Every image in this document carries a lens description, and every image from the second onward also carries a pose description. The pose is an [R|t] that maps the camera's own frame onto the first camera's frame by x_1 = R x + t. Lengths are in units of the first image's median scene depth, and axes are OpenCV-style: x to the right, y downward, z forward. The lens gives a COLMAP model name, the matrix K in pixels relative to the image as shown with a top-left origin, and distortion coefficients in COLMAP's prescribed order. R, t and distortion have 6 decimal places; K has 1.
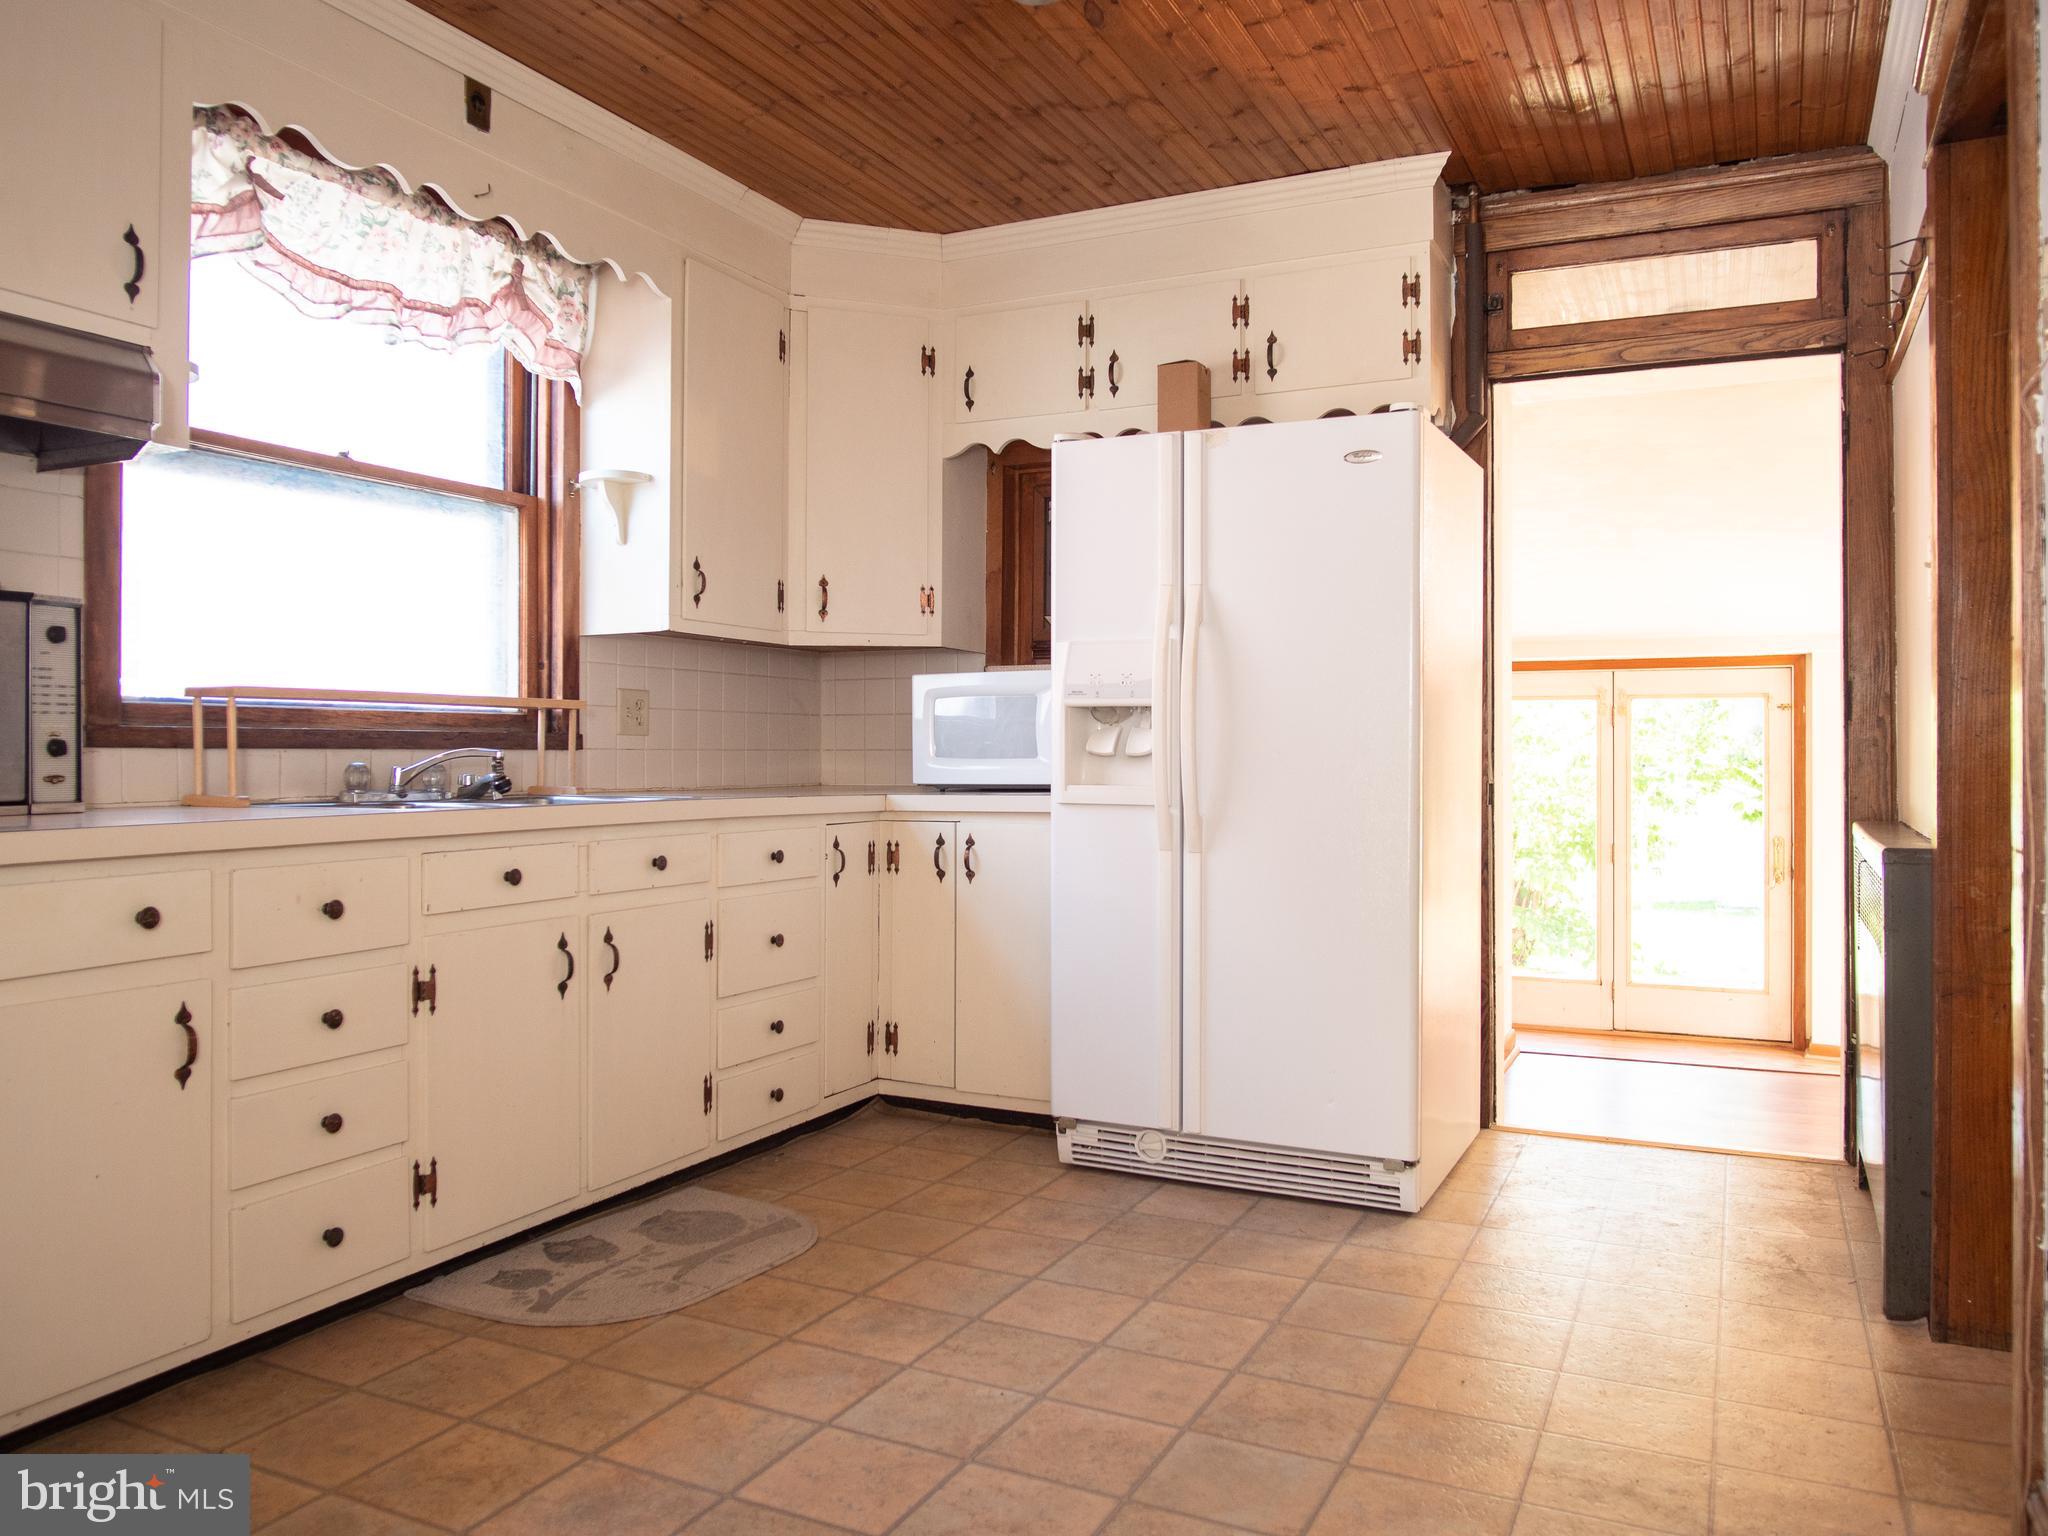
lens RADIAL K [[1497.0, 0, 1024.7], [0, 1497.0, 751.8], [0, 0, 1]] dist [-0.031675, 0.003910]
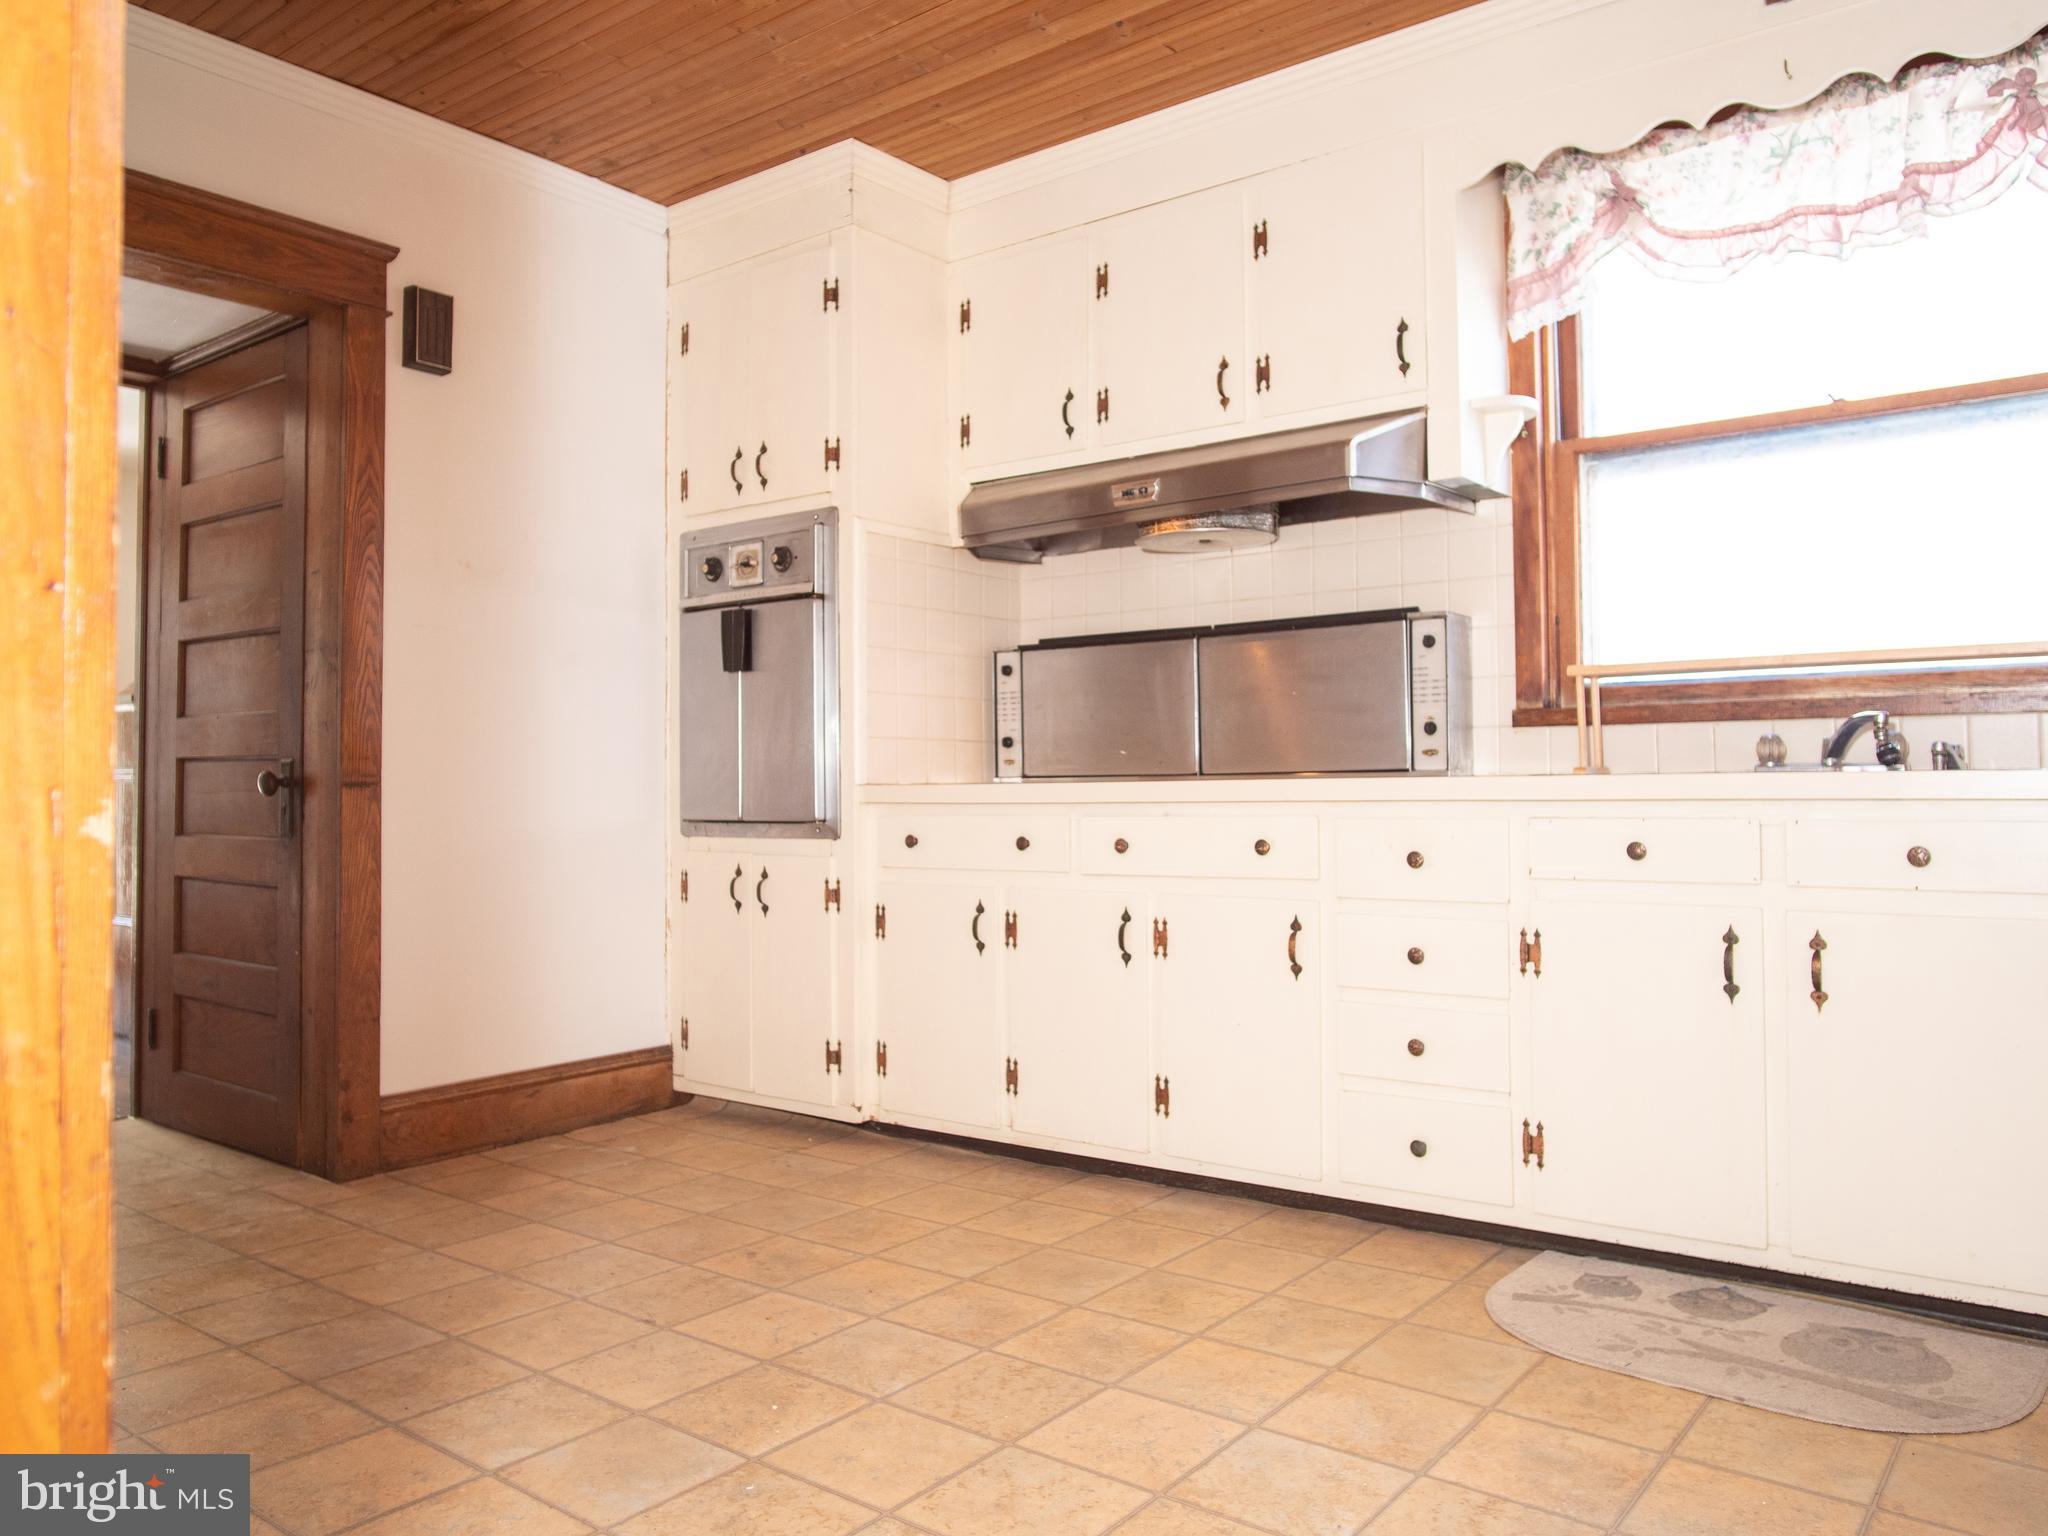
lens RADIAL K [[1497.0, 0, 1024.7], [0, 1497.0, 751.8], [0, 0, 1]] dist [-0.031675, 0.003910]
pose [[-0.208719, -0.026045, -0.977629, 0.687693], [0.005018, 0.999604, -0.027702, 0.051659], [0.977963, -0.010688, -0.208506, 0.903112]]
